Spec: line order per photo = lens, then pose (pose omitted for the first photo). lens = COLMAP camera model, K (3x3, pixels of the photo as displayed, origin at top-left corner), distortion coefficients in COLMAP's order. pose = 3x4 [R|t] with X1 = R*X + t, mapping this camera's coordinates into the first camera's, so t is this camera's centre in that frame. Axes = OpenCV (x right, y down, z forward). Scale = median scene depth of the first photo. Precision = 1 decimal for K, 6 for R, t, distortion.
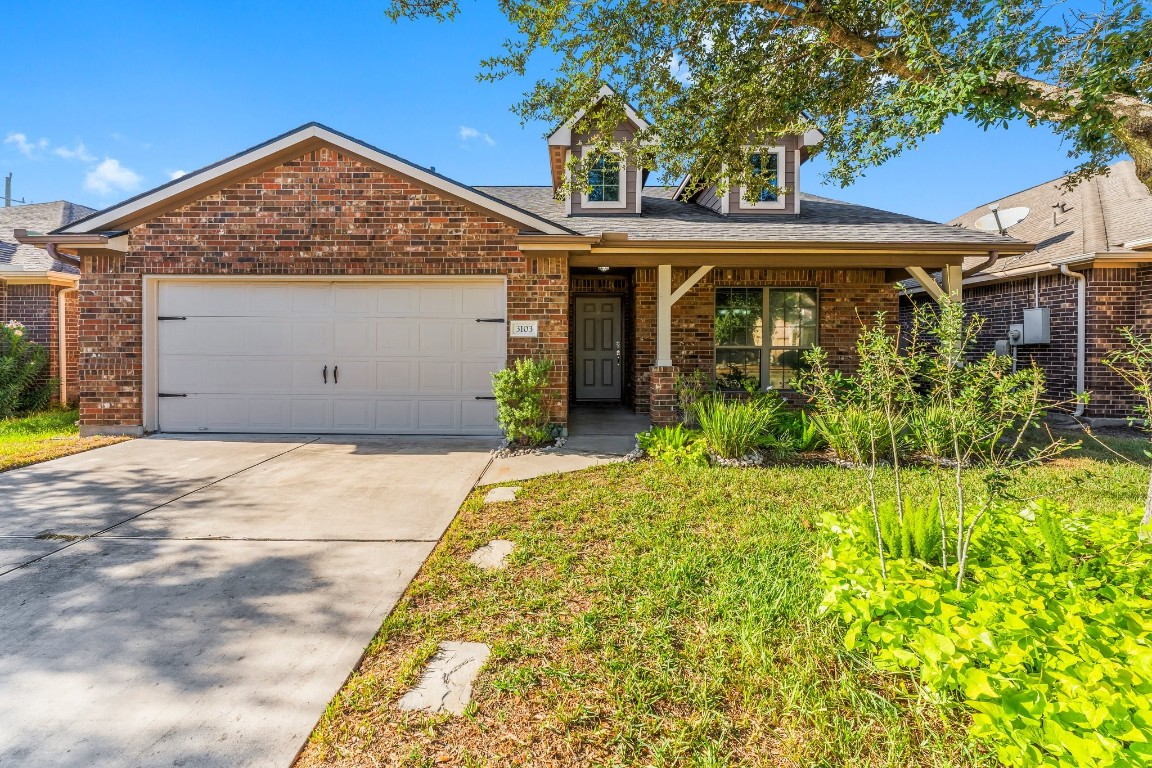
lens RADIAL K [[489.5, 0, 549.9], [0, 489.5, 339.2], [0, 0, 1]] dist [-0.008713, -0.001863]
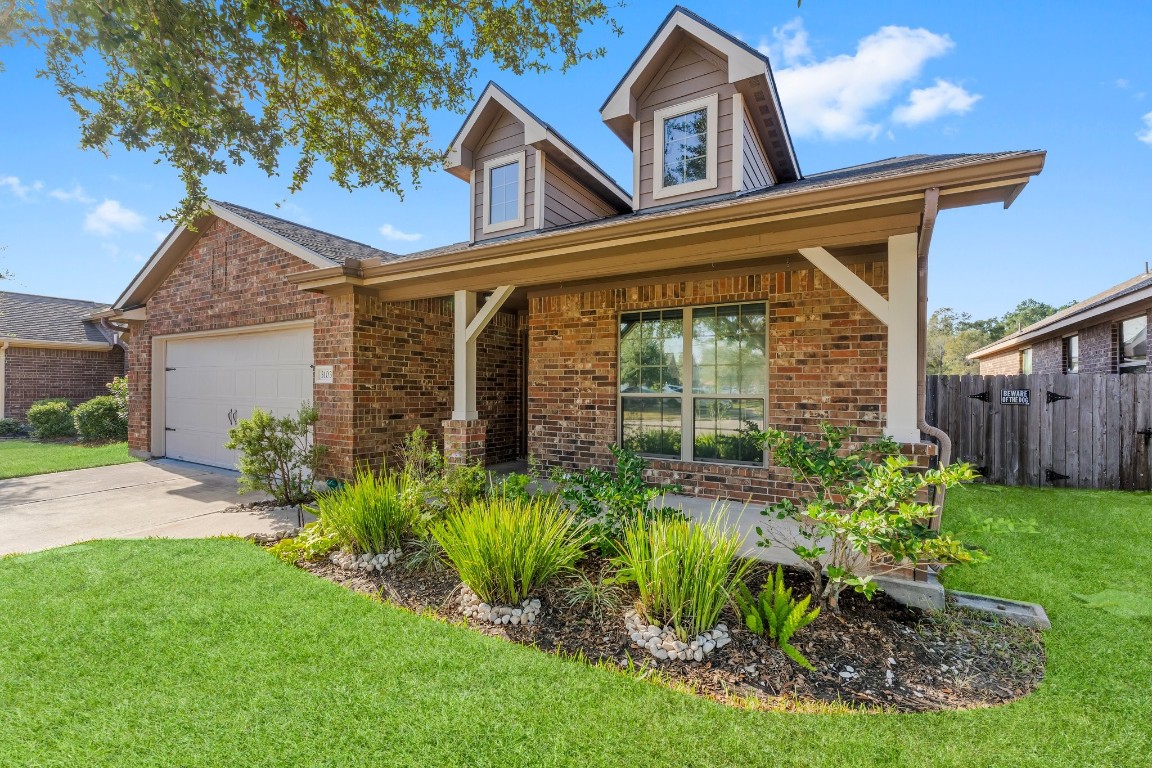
lens RADIAL K [[489.5, 0, 694.5], [0, 489.5, 373.0], [0, 0, 1]] dist [-0.008713, -0.001863]
pose [[0.873851, -0.011209, -0.486064, 1.017180], [0.005946, 0.999906, -0.012368, -0.008795], [0.486157, 0.007917, 0.873836, 0.540006]]
